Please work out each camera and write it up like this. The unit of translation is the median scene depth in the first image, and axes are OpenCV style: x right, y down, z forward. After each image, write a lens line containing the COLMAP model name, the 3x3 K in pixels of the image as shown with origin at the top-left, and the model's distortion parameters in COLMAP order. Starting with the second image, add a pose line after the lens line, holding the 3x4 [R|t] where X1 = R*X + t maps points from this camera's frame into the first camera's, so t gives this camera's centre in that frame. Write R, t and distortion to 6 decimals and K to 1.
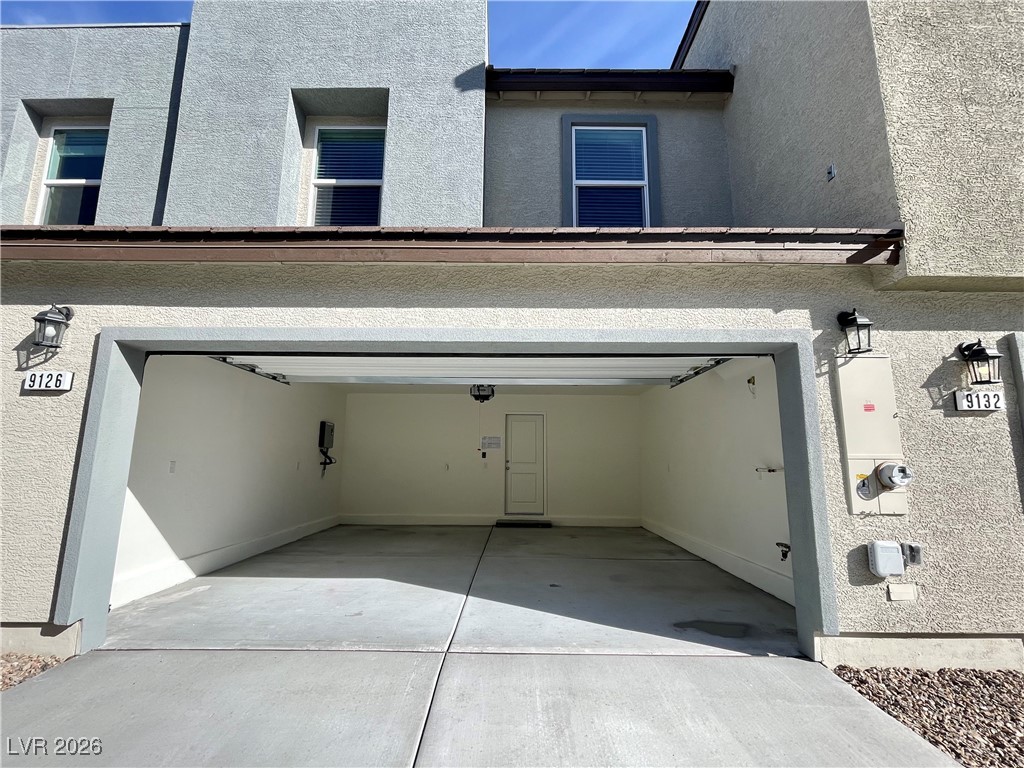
lens RADIAL K [[450.4, 0, 512.0], [0, 450.4, 385.5], [0, 0, 1]] dist [-0.000003, 0.000004]
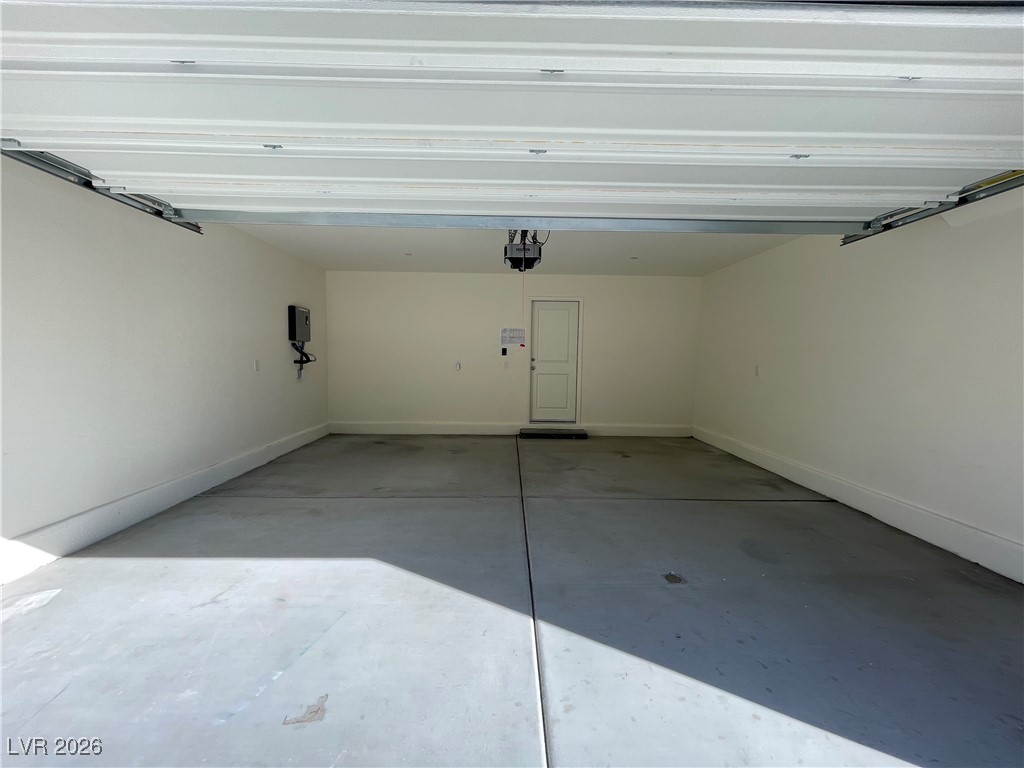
lens RADIAL K [[416.4, 0, 512.8], [0, 416.4, 383.1], [0, 0, 1]] dist [-0.000503, -0.000649]
pose [[0.999823, 0.003877, 0.018403, -0.065744], [-0.008018, 0.973008, 0.230632, 0.040318], [-0.017012, -0.230739, 0.972867, 0.283846]]
